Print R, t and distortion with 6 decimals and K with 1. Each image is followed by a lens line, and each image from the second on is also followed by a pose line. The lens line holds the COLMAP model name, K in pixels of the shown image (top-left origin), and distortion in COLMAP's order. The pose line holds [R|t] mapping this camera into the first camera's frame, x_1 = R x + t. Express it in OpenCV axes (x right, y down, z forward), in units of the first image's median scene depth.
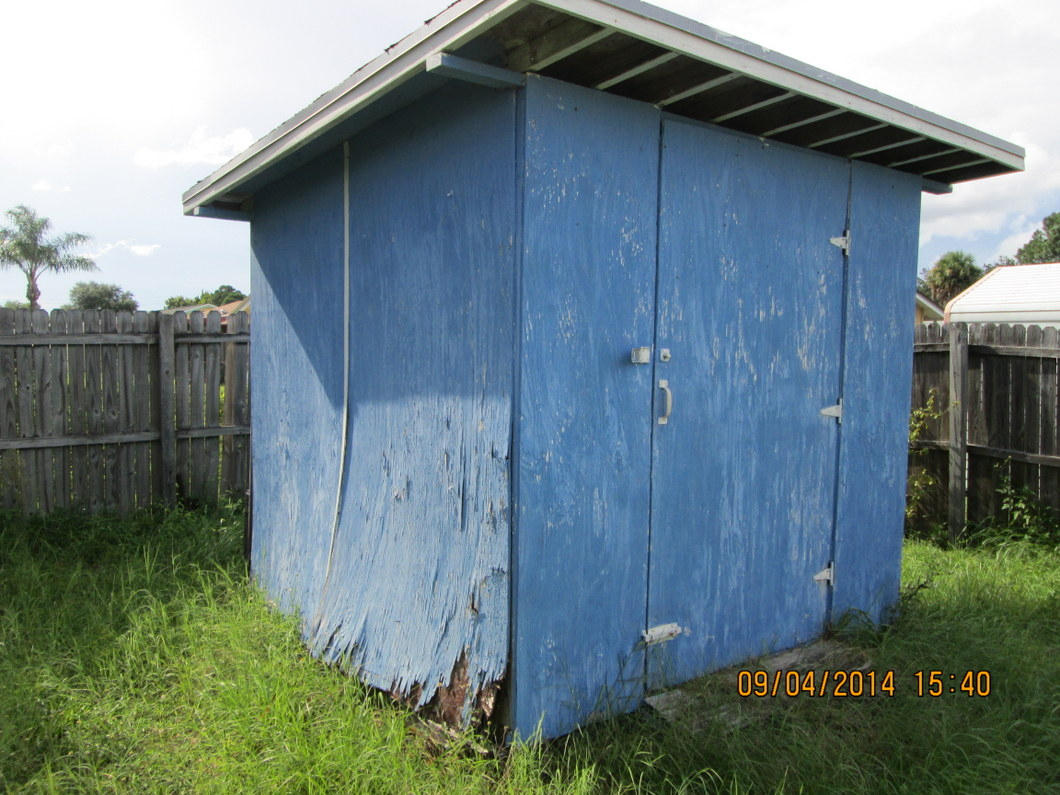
lens RADIAL K [[878.7, 0, 530.0], [0, 878.7, 397.5], [0, 0, 1]] dist [-0.052104, -0.001368]
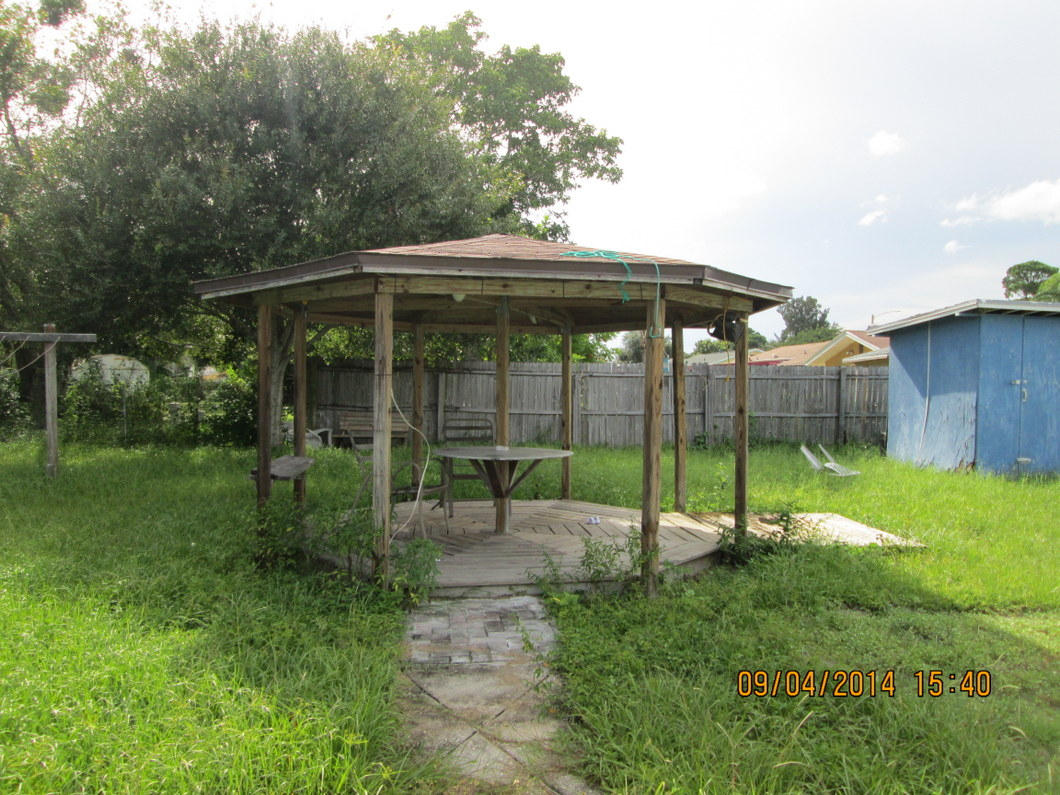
lens RADIAL K [[878.7, 0, 530.0], [0, 878.7, 397.5], [0, 0, 1]] dist [-0.052104, -0.001368]
pose [[0.844540, 0.014139, -0.535306, 0.320984], [-0.037483, 0.998760, -0.032756, 0.198330], [0.534180, 0.047729, 0.844023, -2.942278]]
